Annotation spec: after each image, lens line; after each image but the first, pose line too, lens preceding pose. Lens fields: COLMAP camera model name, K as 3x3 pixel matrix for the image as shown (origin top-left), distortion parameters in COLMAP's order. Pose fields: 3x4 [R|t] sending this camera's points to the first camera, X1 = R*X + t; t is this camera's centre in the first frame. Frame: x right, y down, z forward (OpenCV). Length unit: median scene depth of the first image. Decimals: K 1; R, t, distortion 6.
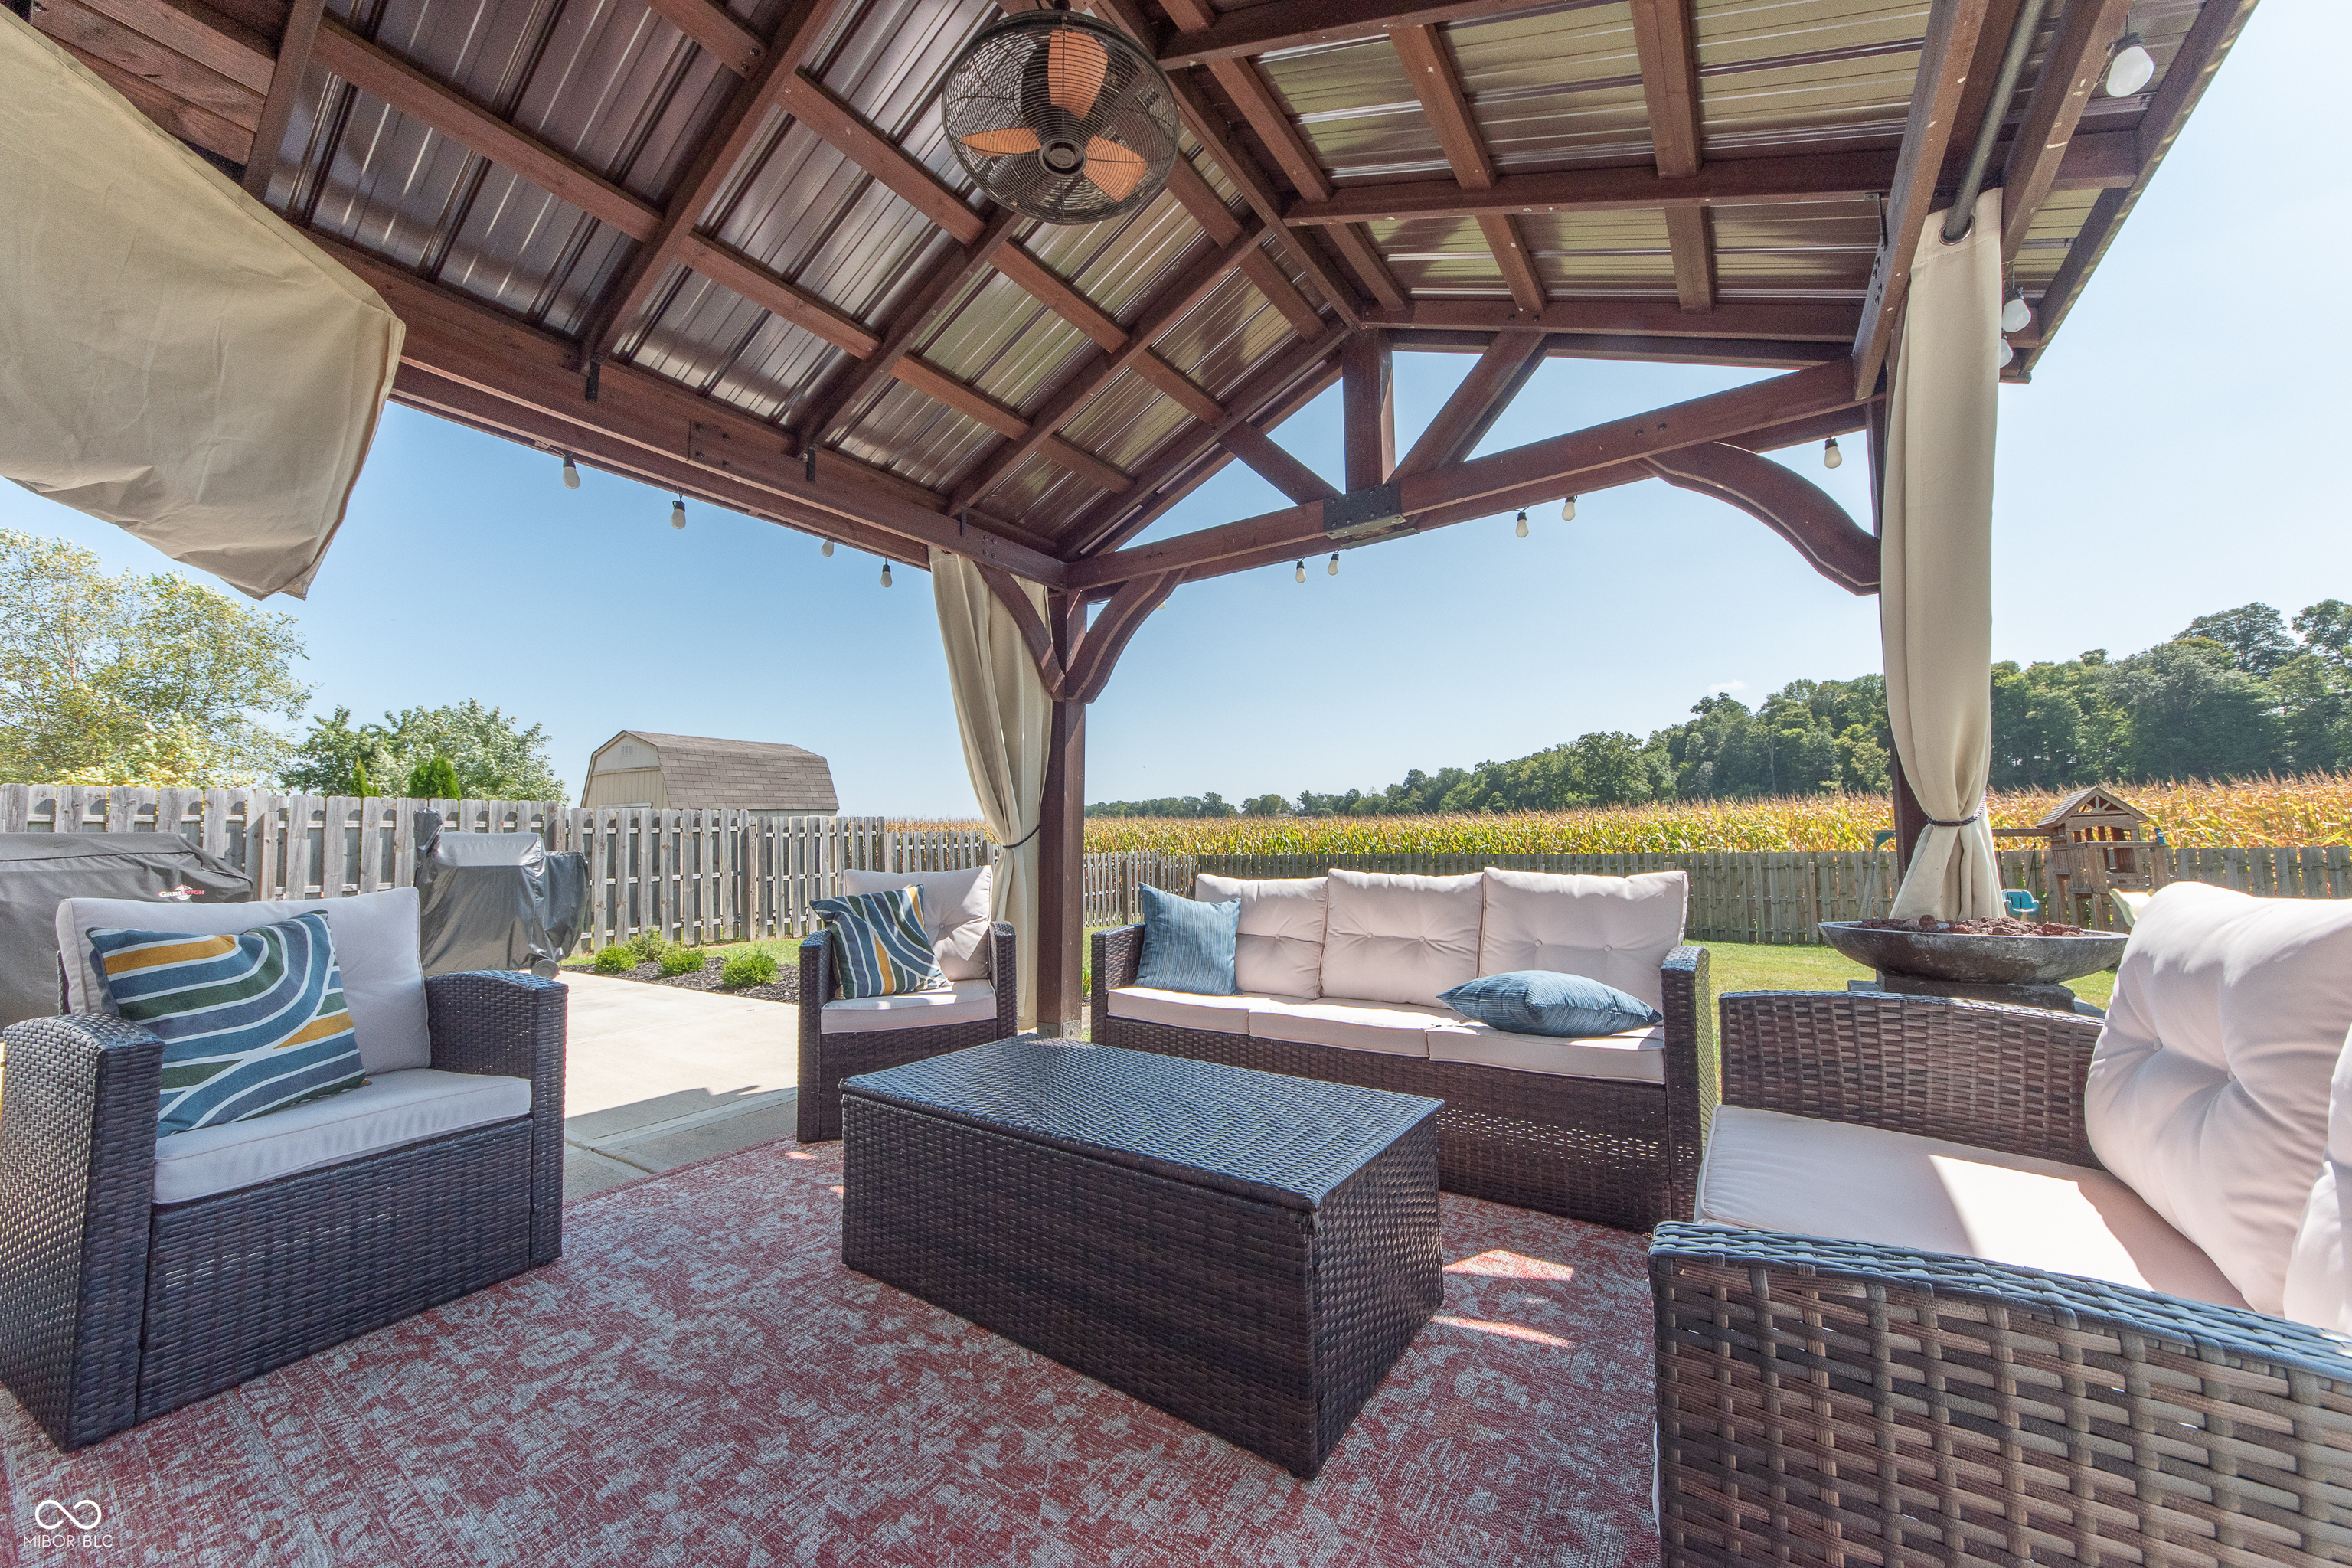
lens RADIAL K [[847.3, 0, 1175.8], [0, 847.3, 789.4], [0, 0, 1]] dist [-0.007107, 0.002492]
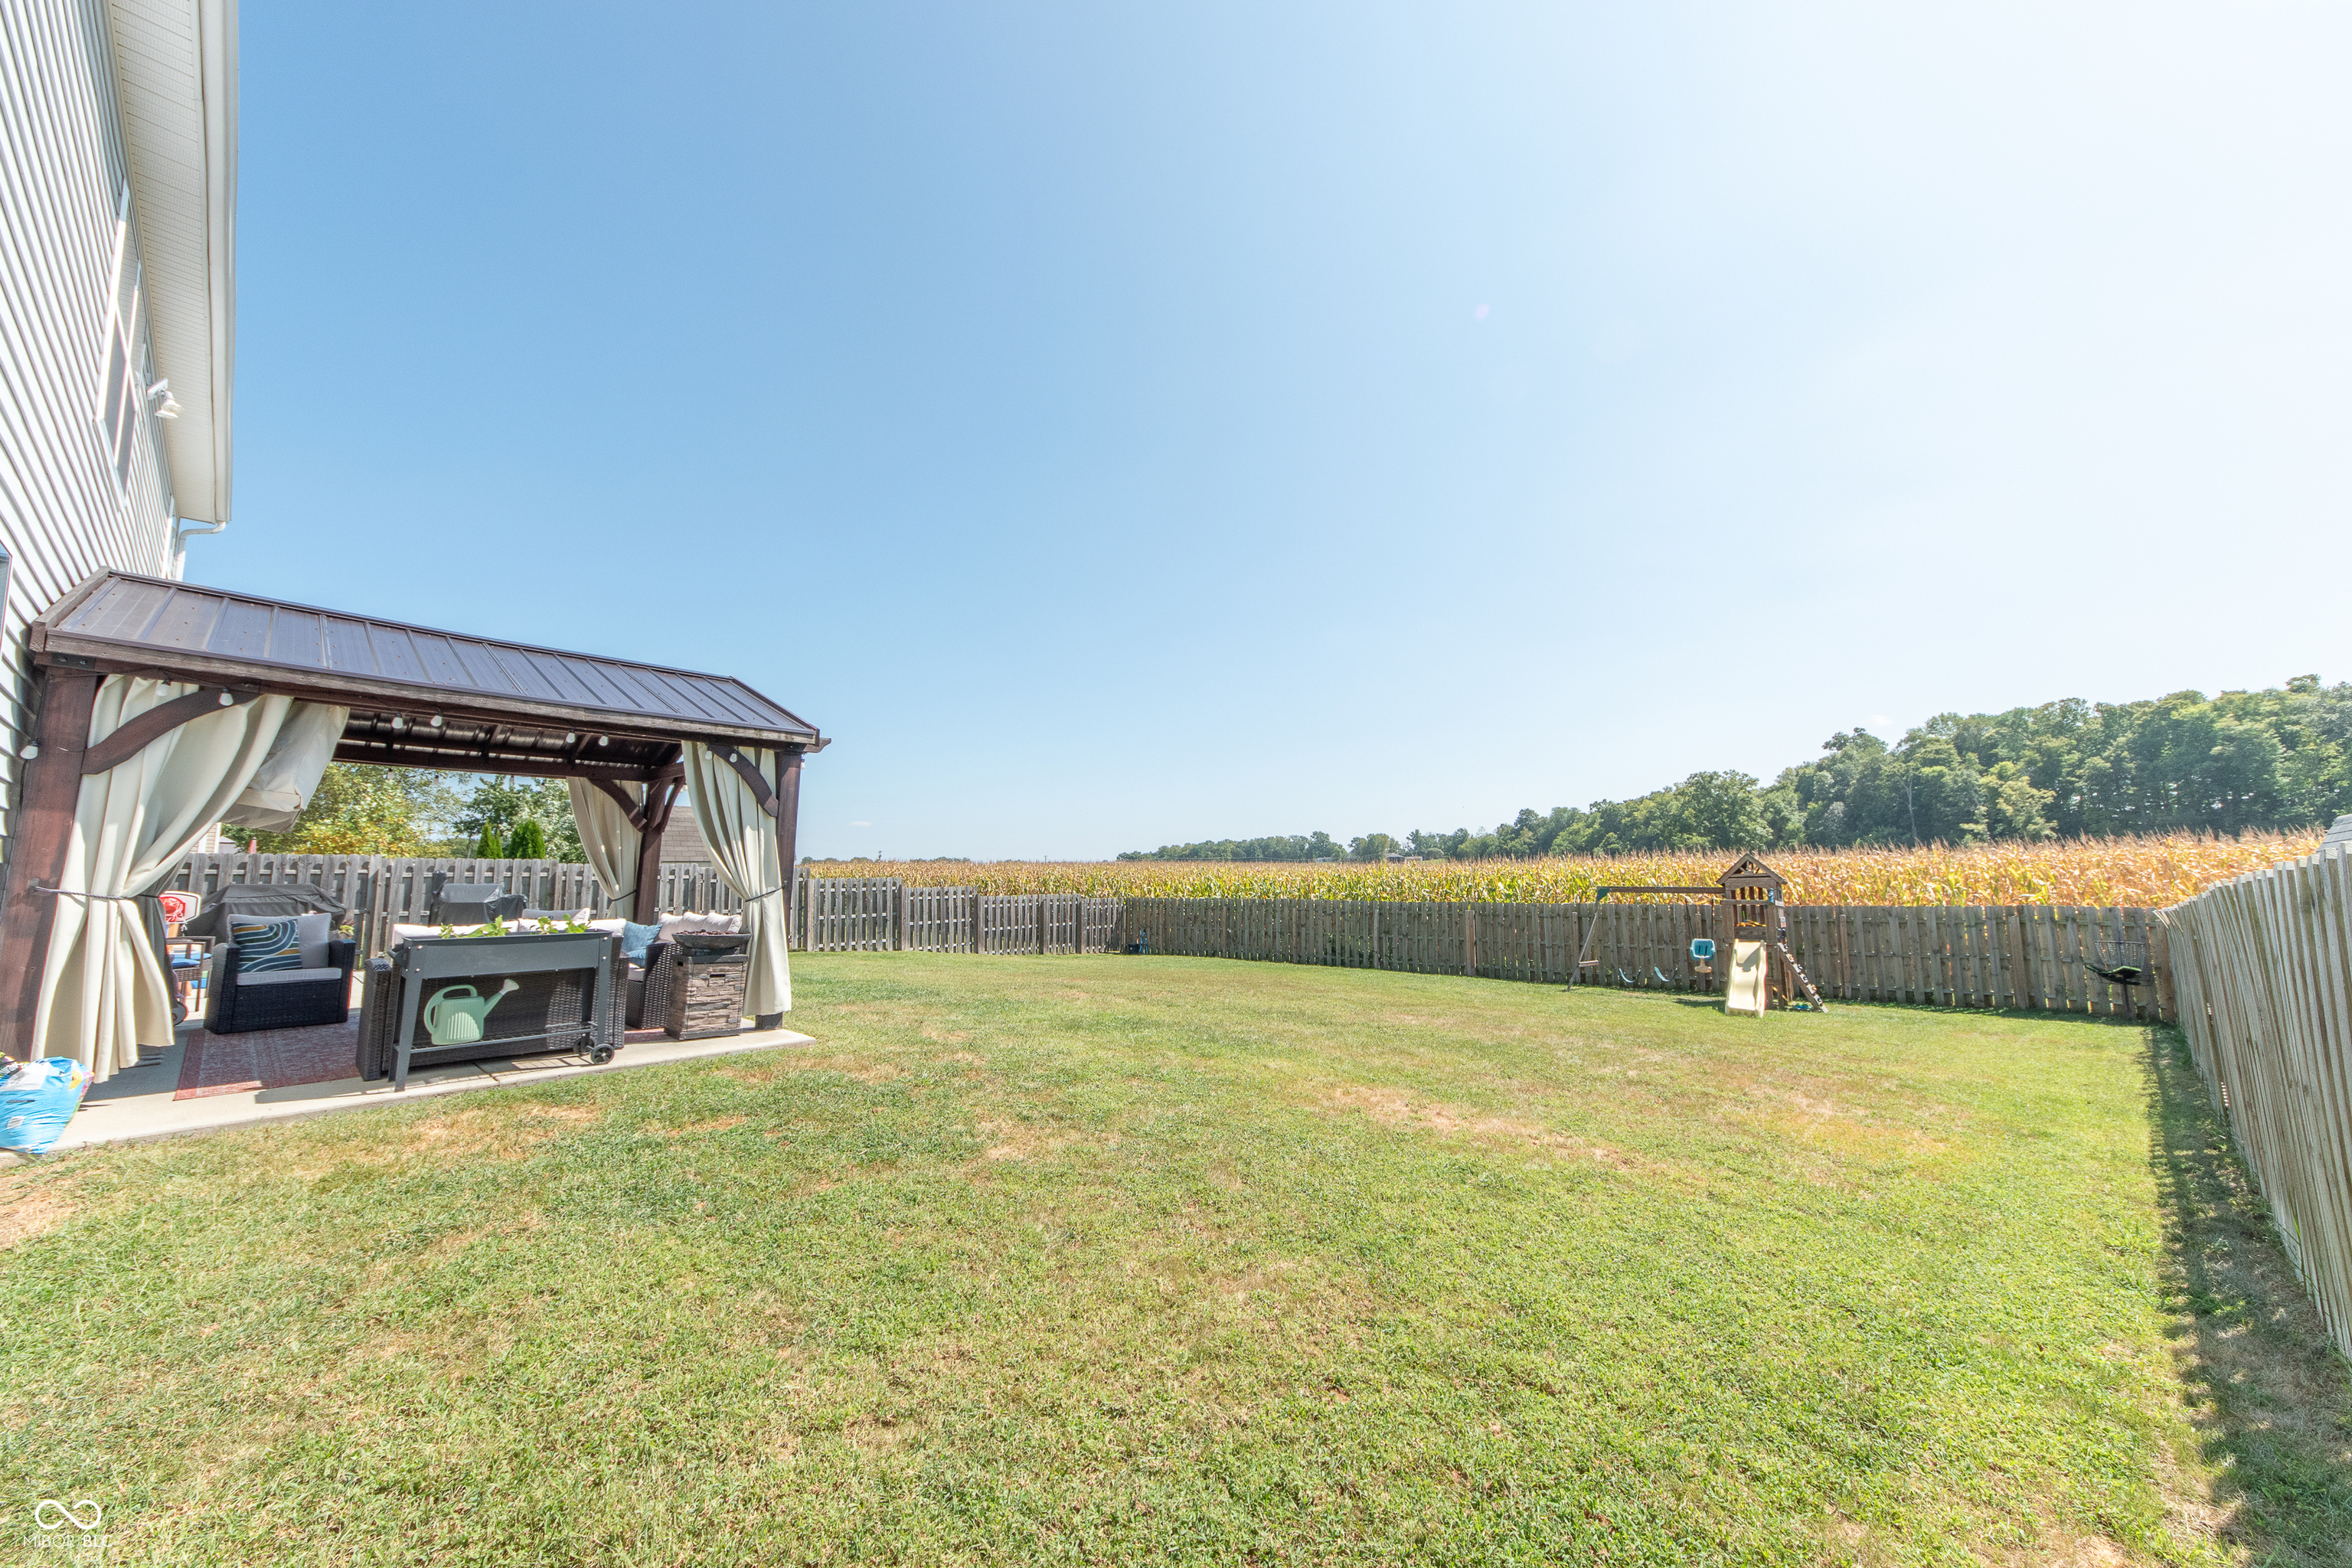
lens RADIAL K [[847.3, 0, 1175.3], [0, 847.3, 806.9], [0, 0, 1]] dist [-0.007107, 0.002492]
pose [[0.991177, 0.000195, -0.132544, 0.190918], [-0.003448, 0.999698, -0.024311, -0.015422], [0.132499, 0.024554, 0.990879, -0.123985]]
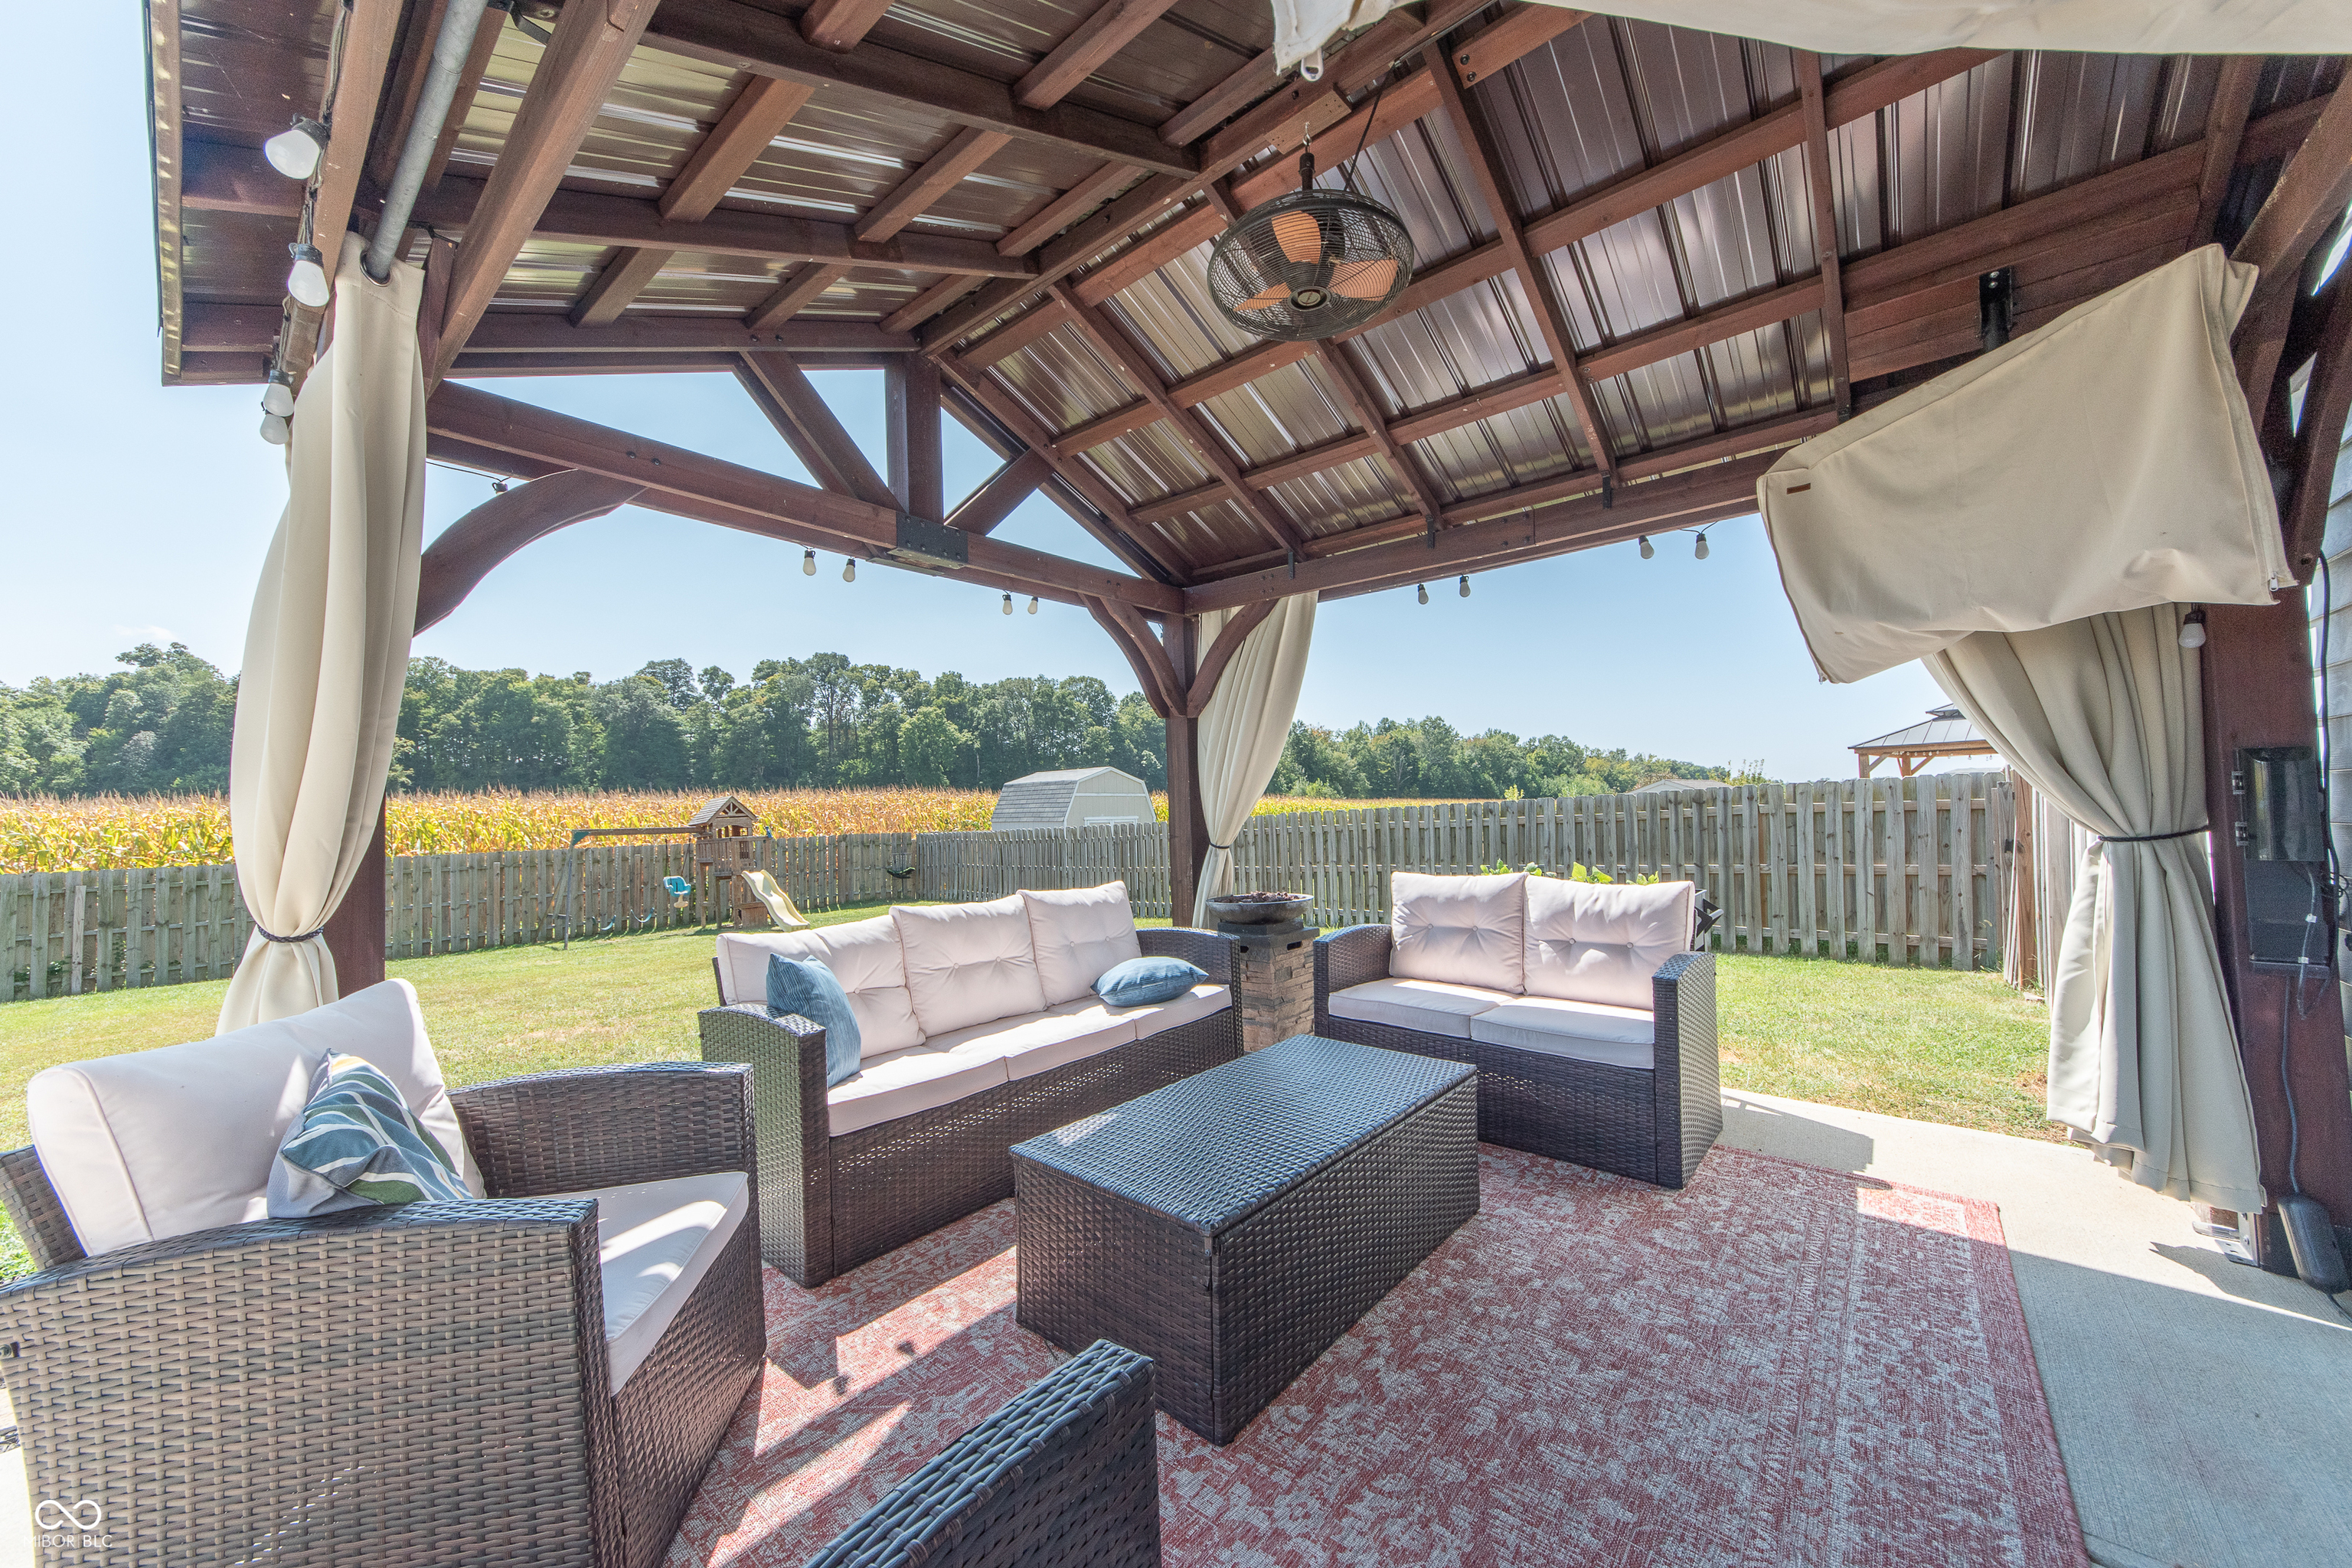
lens RADIAL K [[847.3, 0, 1181.4], [0, 847.3, 781.0], [0, 0, 1]] dist [-0.007107, 0.002492]
pose [[0.106335, 0.042940, 0.993403, -0.074112], [-0.043675, 0.998305, -0.038477, -0.002402], [-0.993371, -0.039296, 0.108030, 0.059177]]
